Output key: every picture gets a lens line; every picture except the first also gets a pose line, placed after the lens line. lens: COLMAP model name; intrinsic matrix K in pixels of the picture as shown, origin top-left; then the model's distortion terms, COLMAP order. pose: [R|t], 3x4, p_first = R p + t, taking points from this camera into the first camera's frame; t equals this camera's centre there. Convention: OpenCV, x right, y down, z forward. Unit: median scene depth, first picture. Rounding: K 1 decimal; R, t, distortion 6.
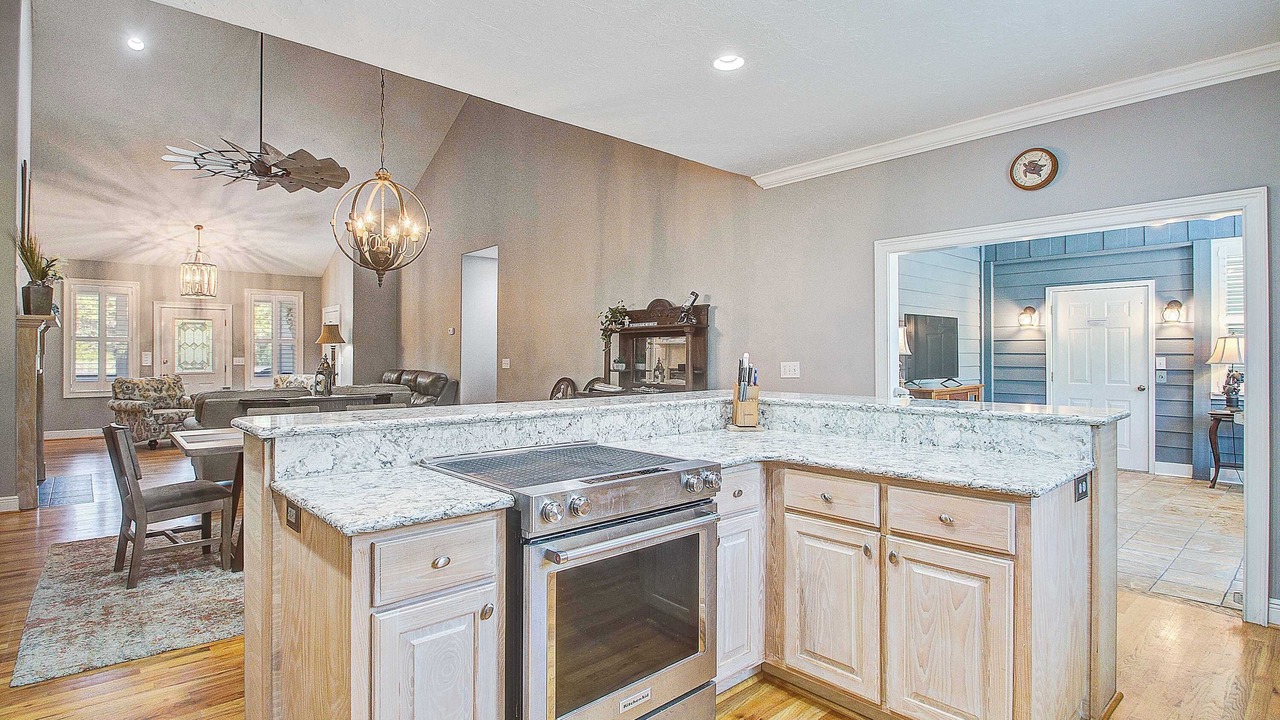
lens RADIAL K [[644.6, 0, 628.8], [0, 644.6, 355.8], [0, 0, 1]] dist [-0.002635, -0.002231]
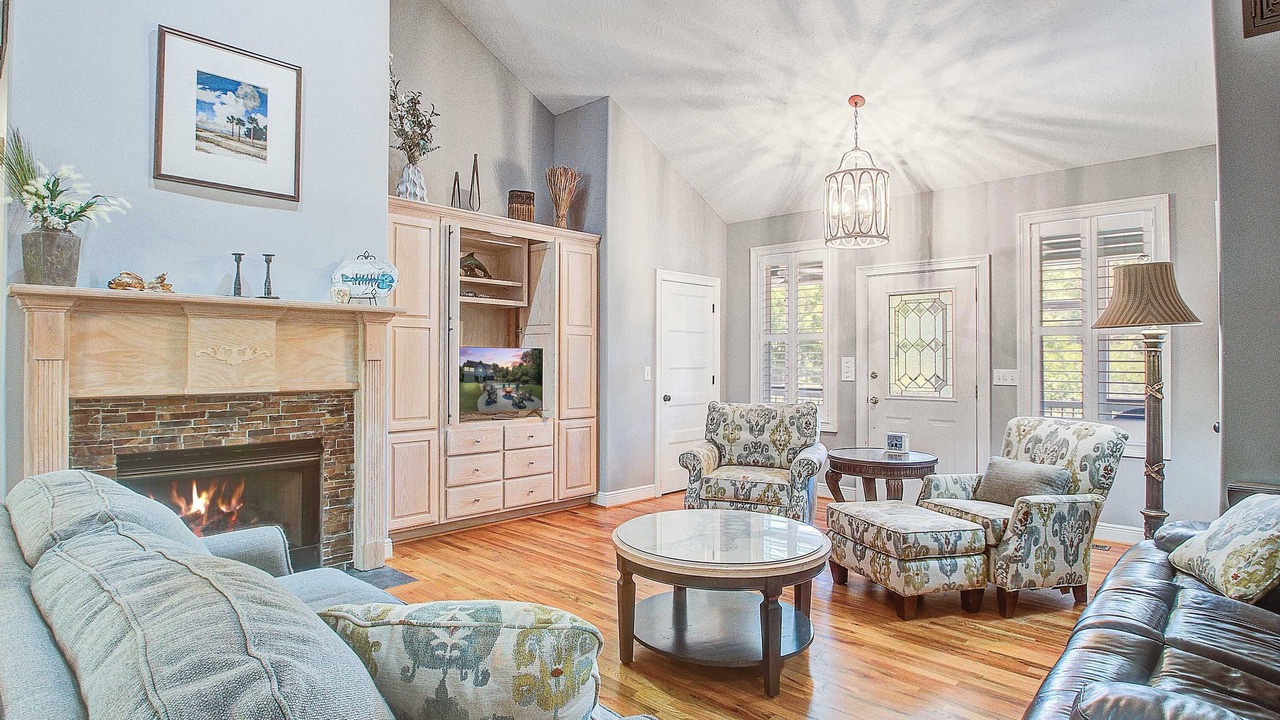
lens RADIAL K [[677.1, 0, 632.7], [0, 677.1, 356.2], [0, 0, 1]] dist [-0.006083, -0.001660]
pose [[0.098449, -0.003074, -0.995137, -0.179693], [-0.004580, 0.999983, -0.003542, -0.003581], [0.995132, 0.004907, 0.098433, 0.788458]]
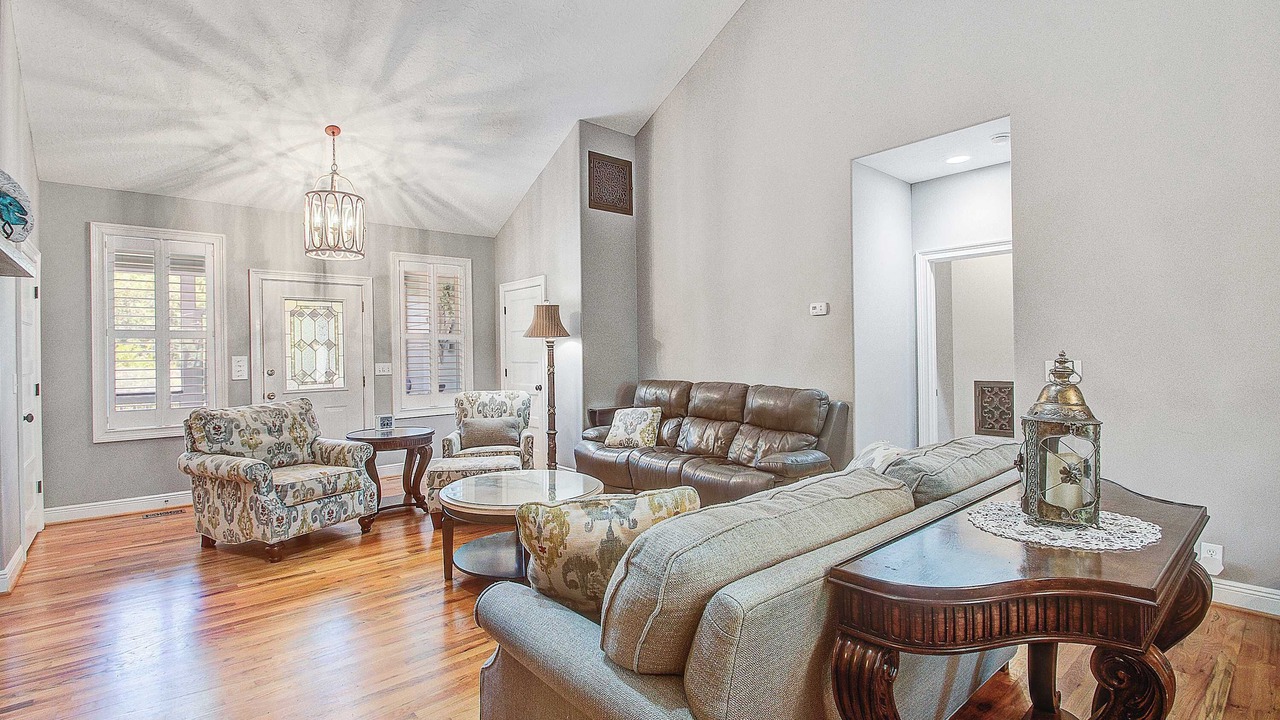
lens RADIAL K [[579.4, 0, 628.4], [0, 579.4, 356.2], [0, 0, 1]] dist [-0.002250, -0.000936]
pose [[0.999895, -0.014276, -0.002549, -0.419023], [0.014287, 0.999889, 0.004243, -0.003126], [0.002489, -0.004279, 0.999988, 0.505025]]
